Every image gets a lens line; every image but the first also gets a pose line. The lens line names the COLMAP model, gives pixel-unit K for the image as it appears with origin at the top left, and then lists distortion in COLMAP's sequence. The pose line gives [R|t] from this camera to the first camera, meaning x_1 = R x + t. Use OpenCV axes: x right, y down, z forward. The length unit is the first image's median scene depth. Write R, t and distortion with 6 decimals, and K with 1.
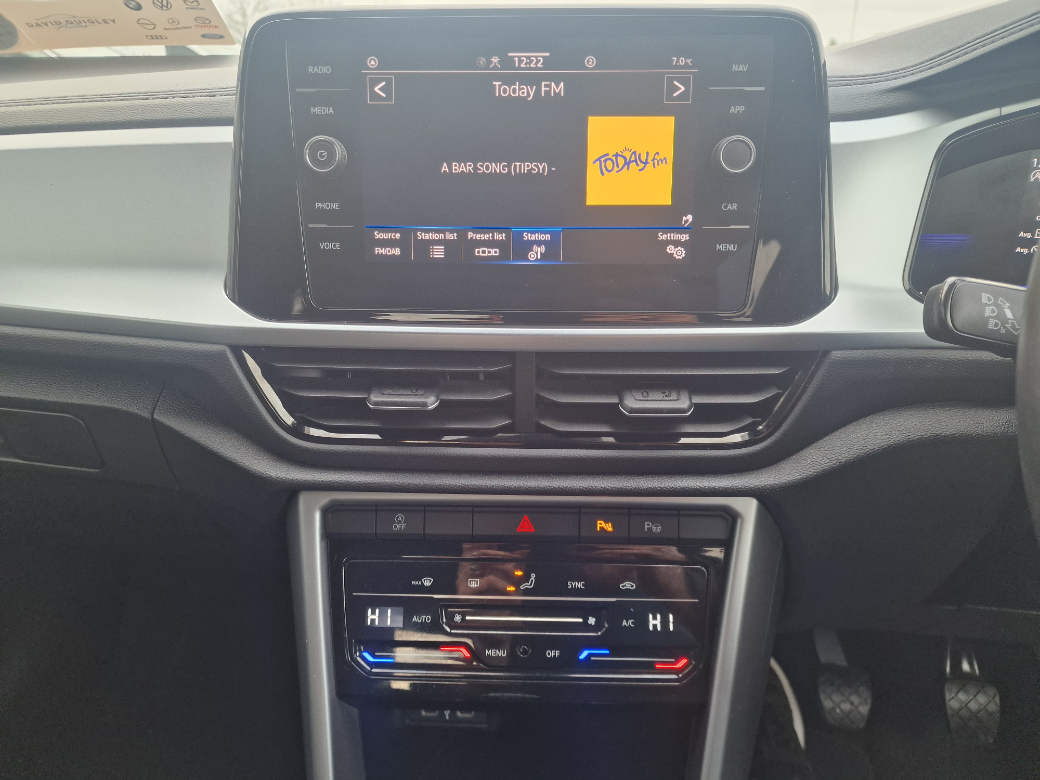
lens RADIAL K [[707.4, 0, 505.7], [0, 707.4, 397.7], [0, 0, 1]] dist [0.045842, -0.050376]
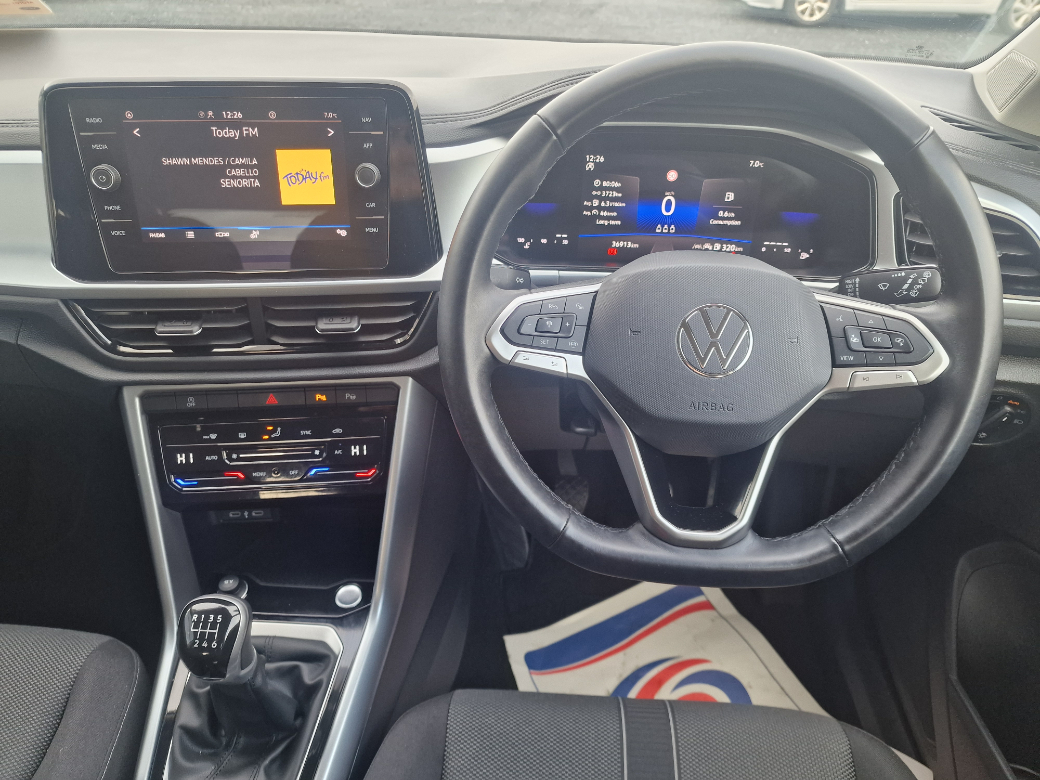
lens RADIAL K [[707.4, 0, 519.1], [0, 707.4, 388.4], [0, 0, 1]] dist [0.045842, -0.050376]
pose [[0.992191, -0.053107, 0.112855, 0.434709], [0.030556, 0.980747, 0.192875, -0.154115], [-0.120925, -0.187921, 0.974712, -0.710668]]
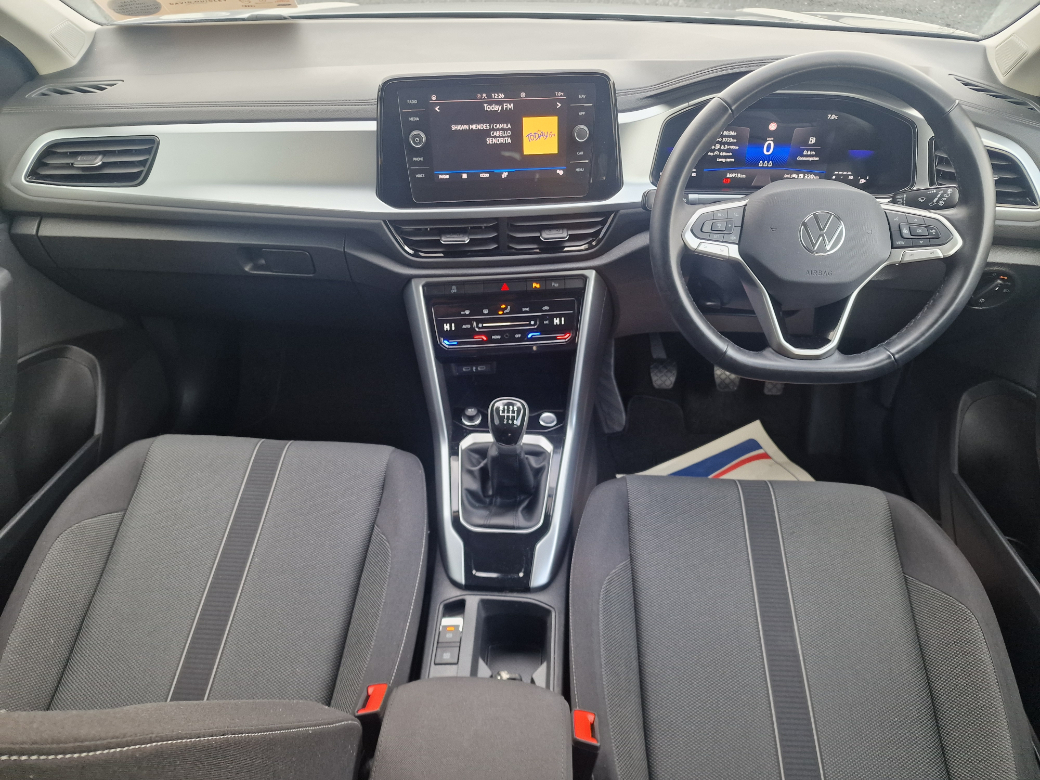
lens RADIAL K [[707.4, 0, 507.4], [0, 707.4, 392.7], [0, 0, 1]] dist [0.045842, -0.050376]
pose [[0.992908, -0.078003, 0.089714, -0.225951], [0.049936, 0.958493, 0.280708, -0.170173], [-0.107886, -0.274237, 0.955591, -1.558958]]
